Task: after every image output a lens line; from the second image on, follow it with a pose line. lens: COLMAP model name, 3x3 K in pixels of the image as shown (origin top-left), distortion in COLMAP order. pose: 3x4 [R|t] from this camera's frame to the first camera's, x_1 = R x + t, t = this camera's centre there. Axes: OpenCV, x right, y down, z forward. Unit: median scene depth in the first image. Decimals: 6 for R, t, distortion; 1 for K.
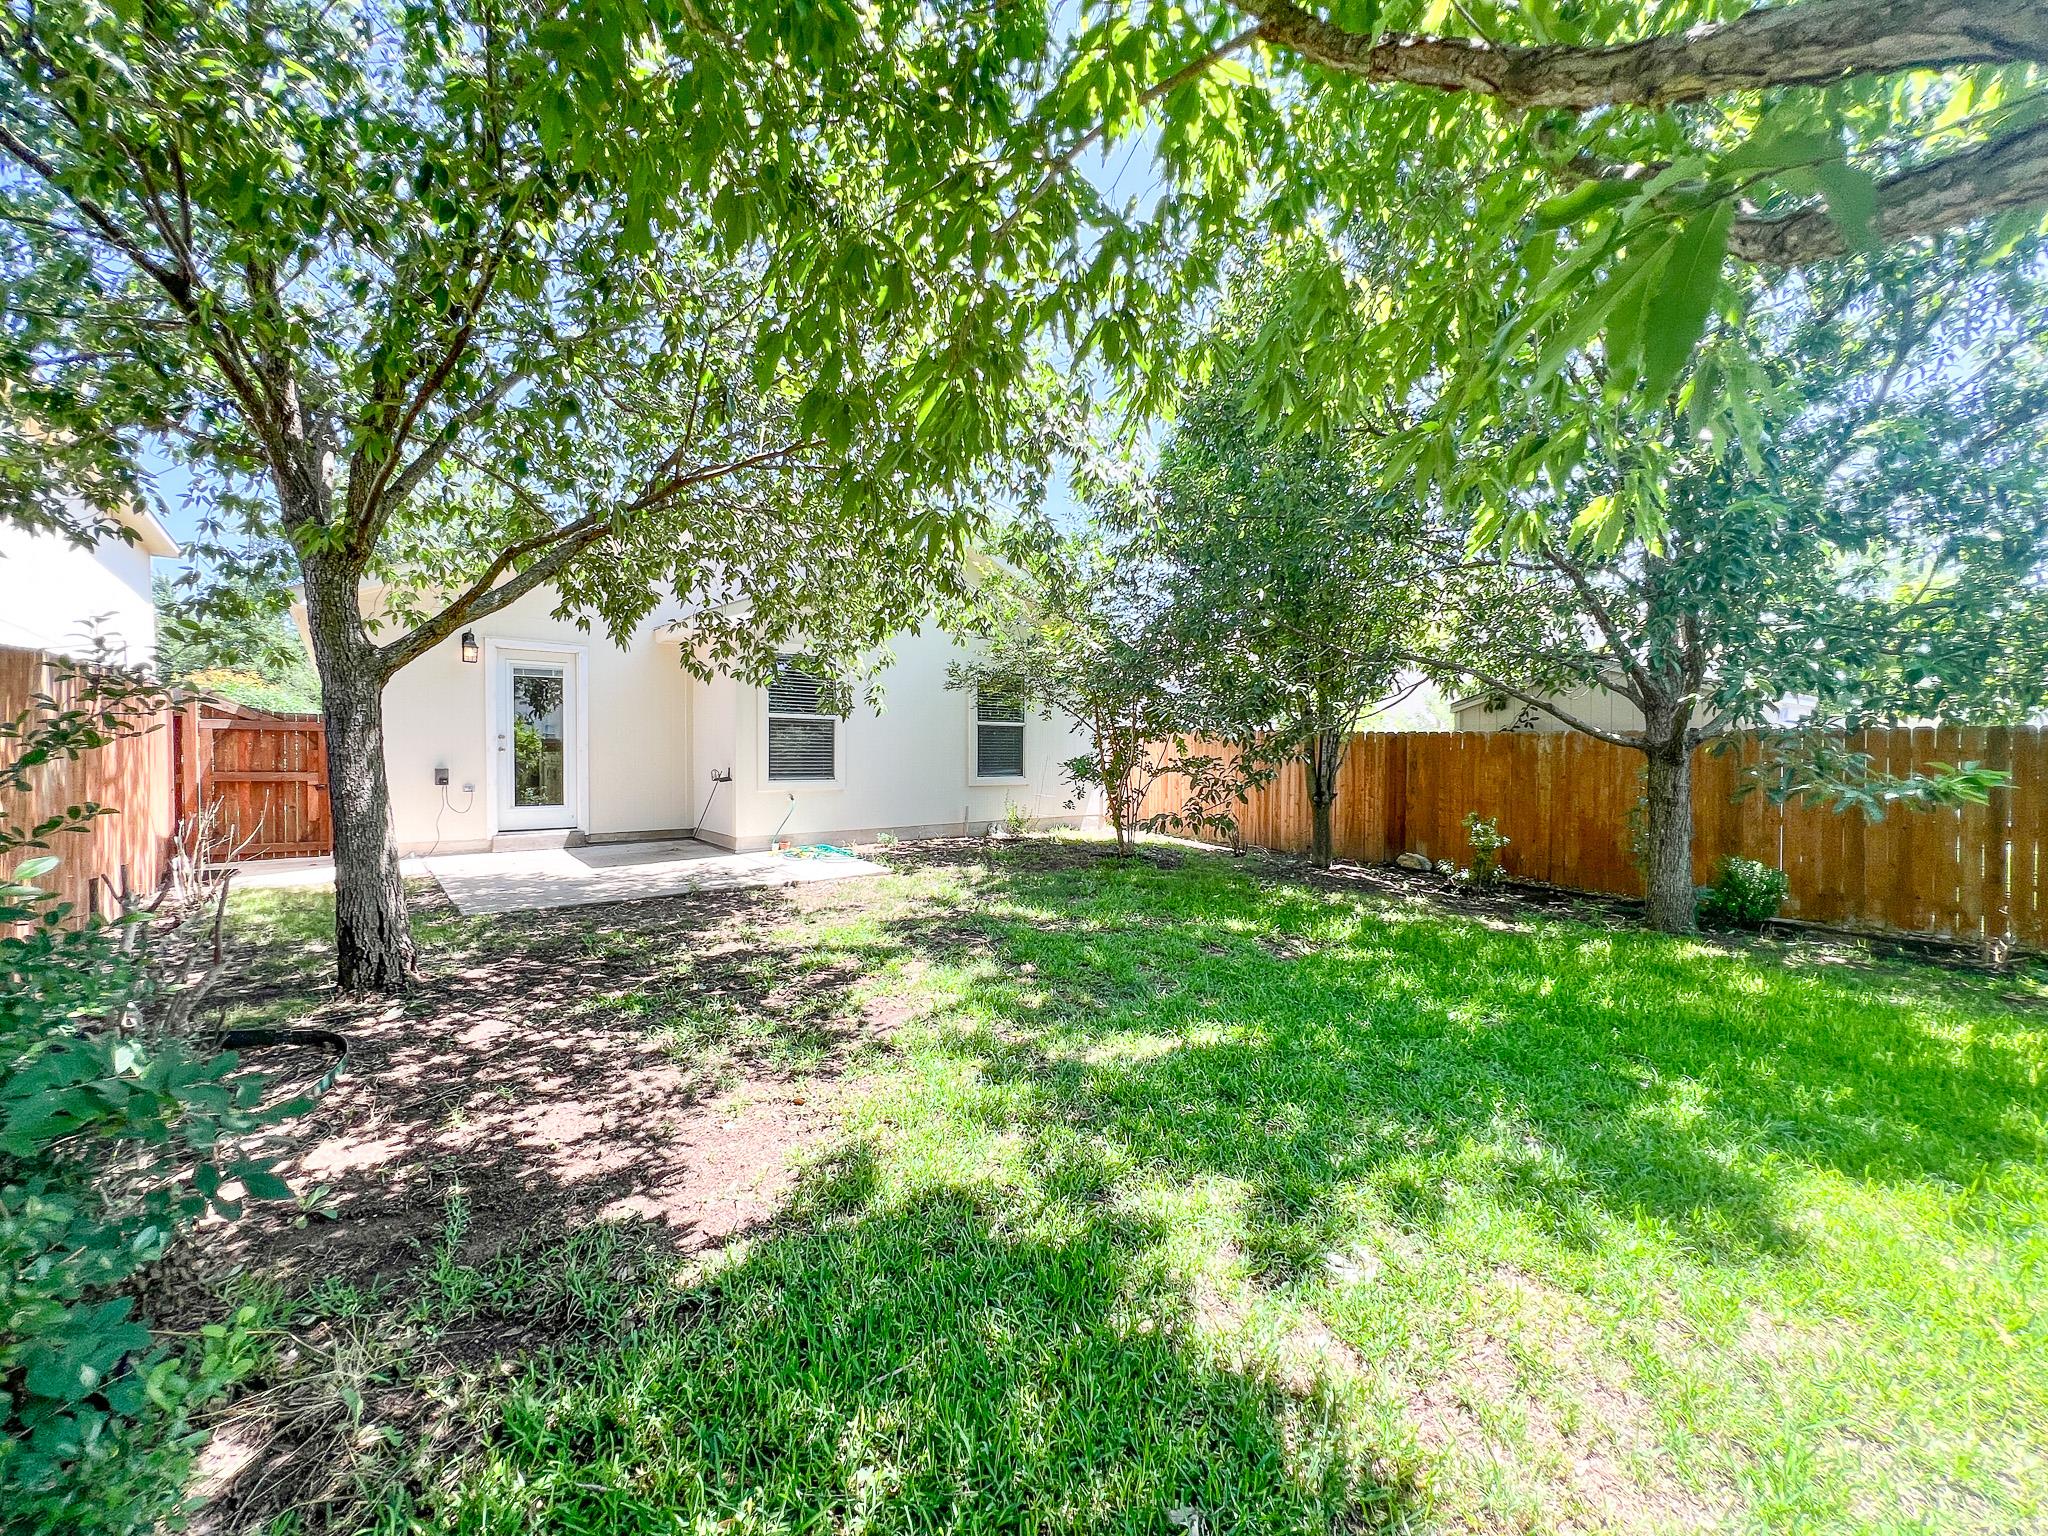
lens RADIAL K [[819.0, 0, 1017.0], [0, 819.0, 772.5], [0, 0, 1]] dist [-0.001845, -0.001077]
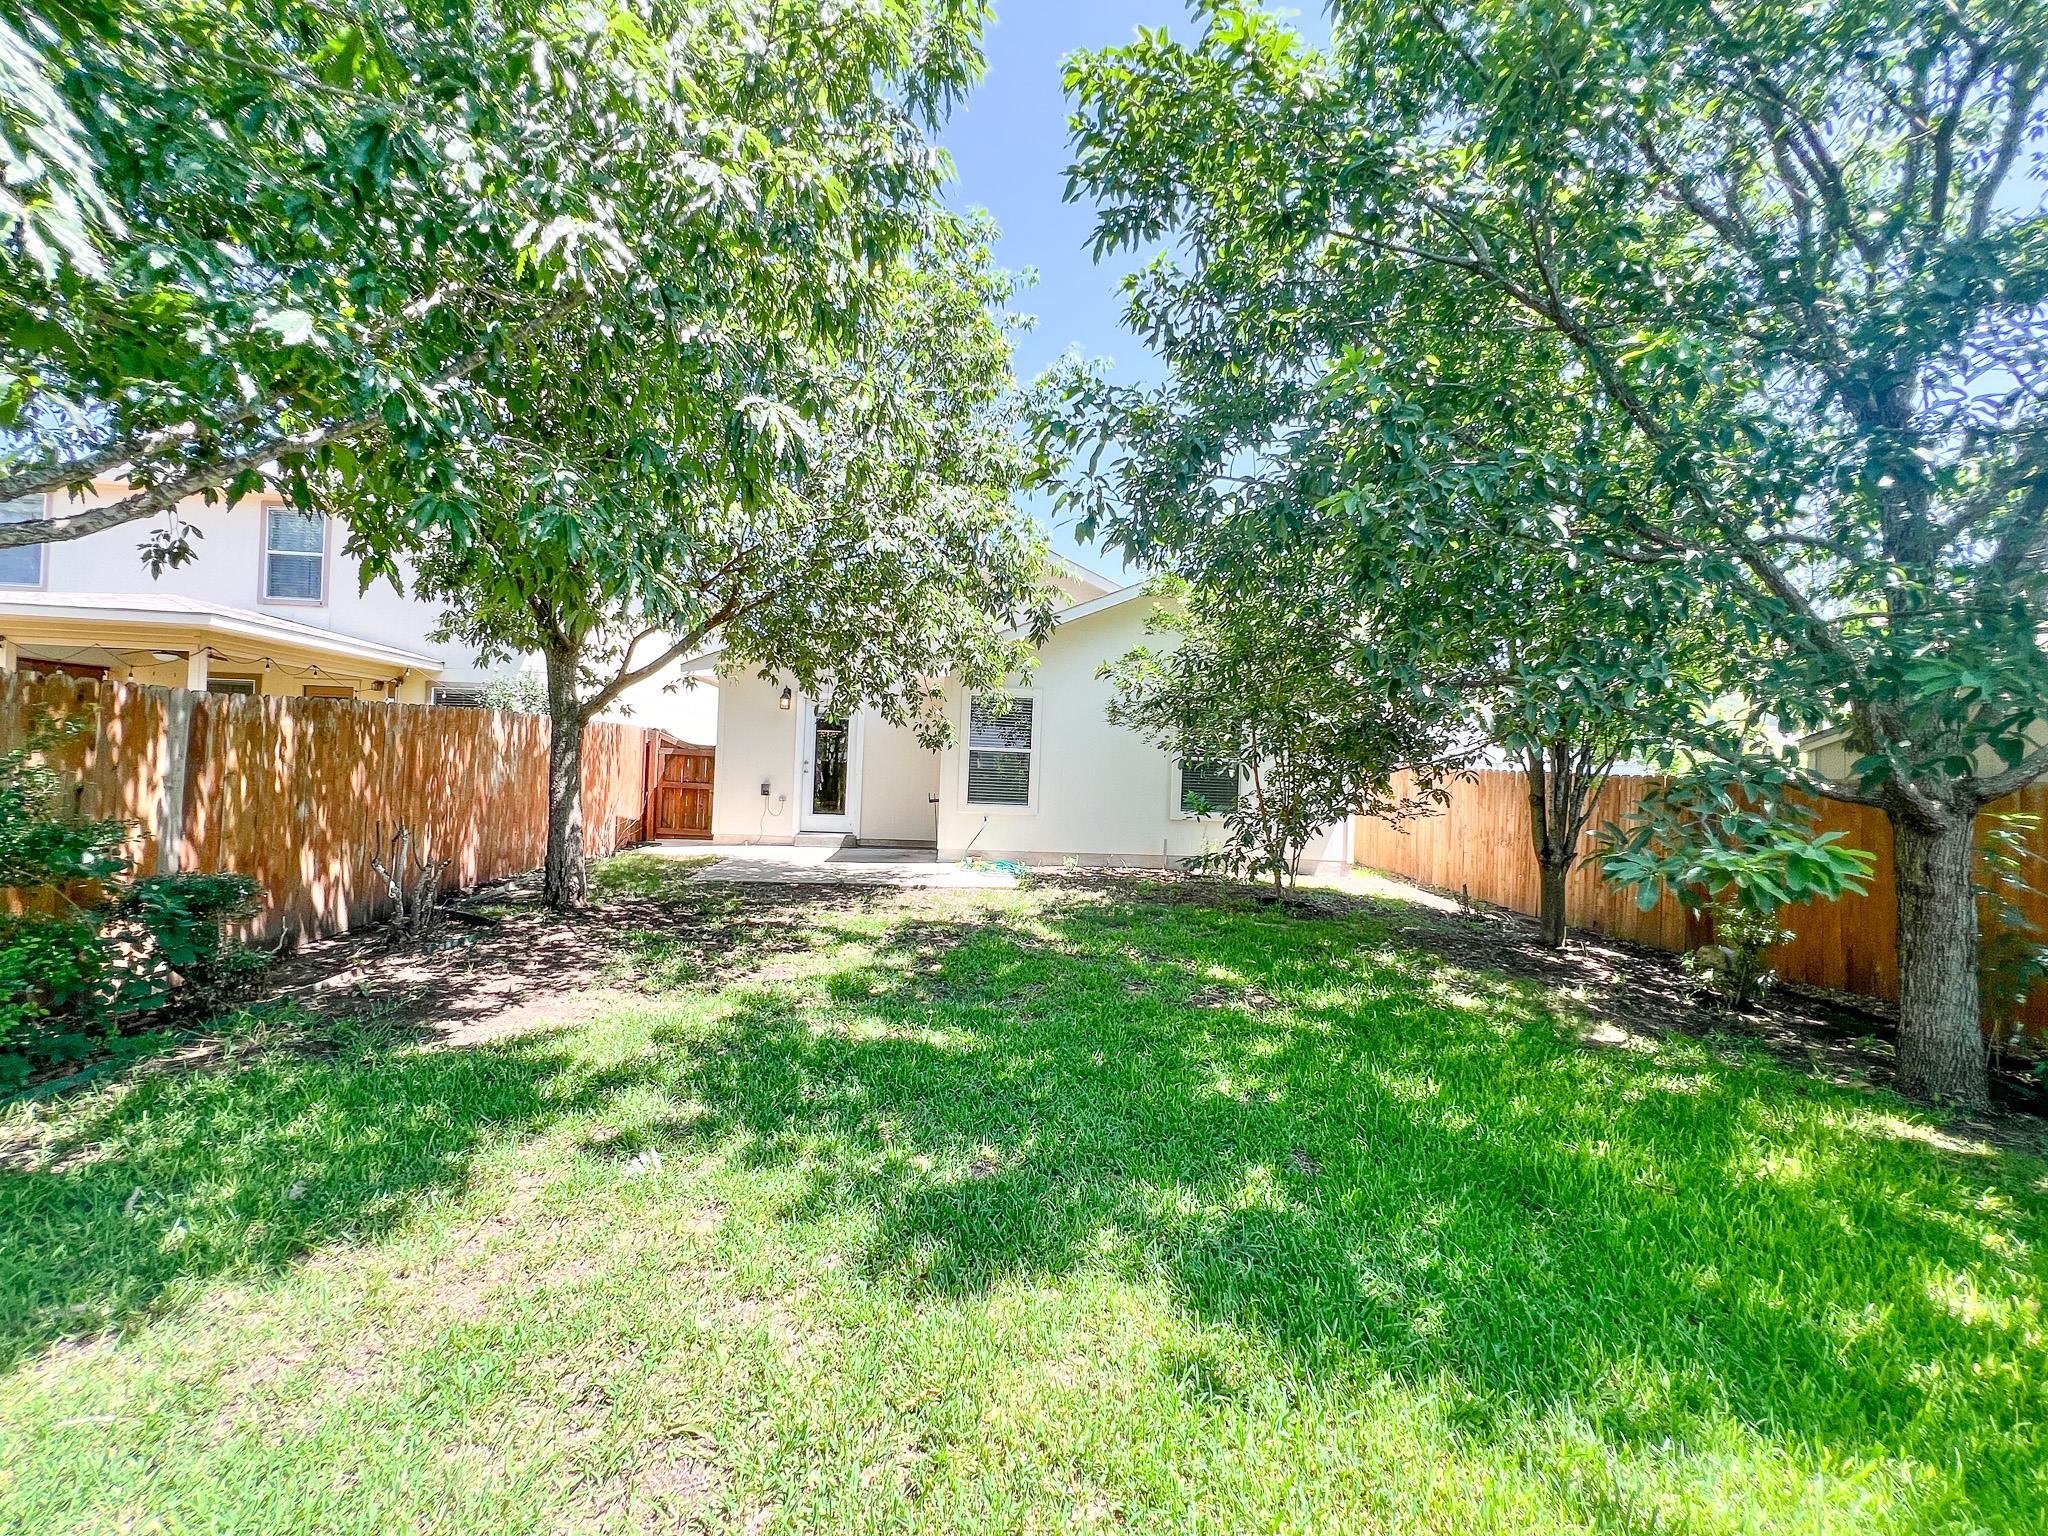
lens RADIAL K [[819.0, 0, 1011.6], [0, 819.0, 751.5], [0, 0, 1]] dist [-0.001845, -0.001077]
pose [[0.821943, 0.008799, -0.569502, 0.469727], [-0.048942, 0.997274, -0.055227, -0.002770], [0.567463, 0.073266, 0.820133, 0.060848]]
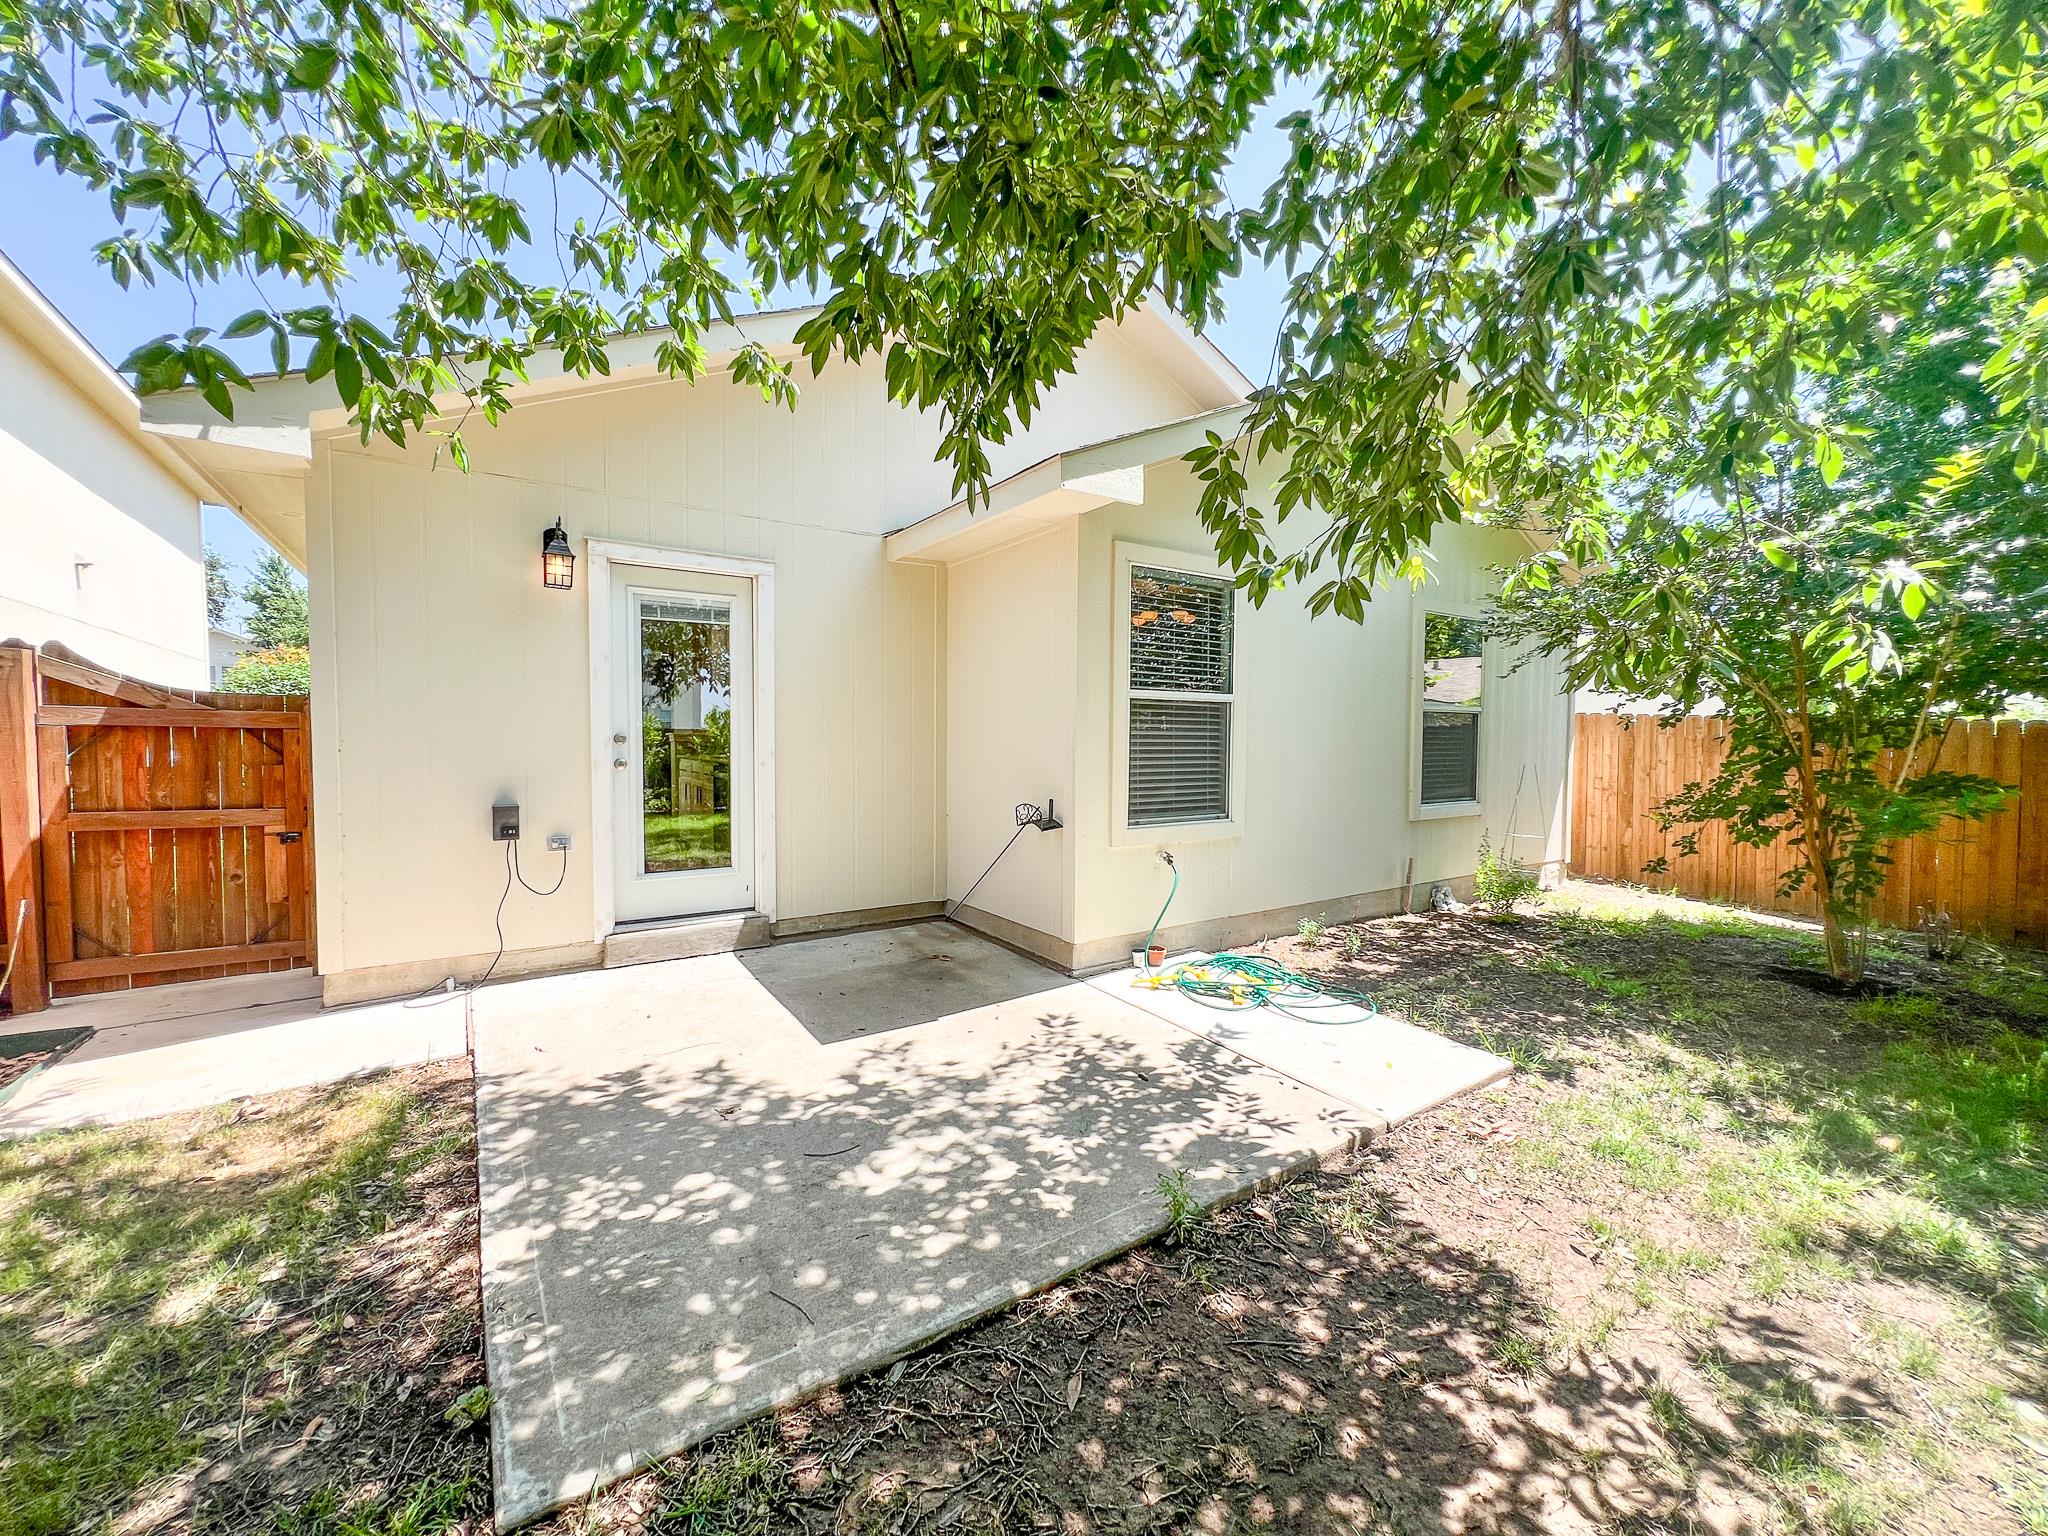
lens RADIAL K [[825.2, 0, 1012.8], [0, 825.2, 766.4], [0, 0, 1]] dist [-0.005385, 0.002061]
pose [[0.993770, 0.006190, -0.111275, -0.344975], [-0.004220, 0.999830, 0.017930, -0.038246], [0.111367, -0.017348, 0.993628, 0.540964]]
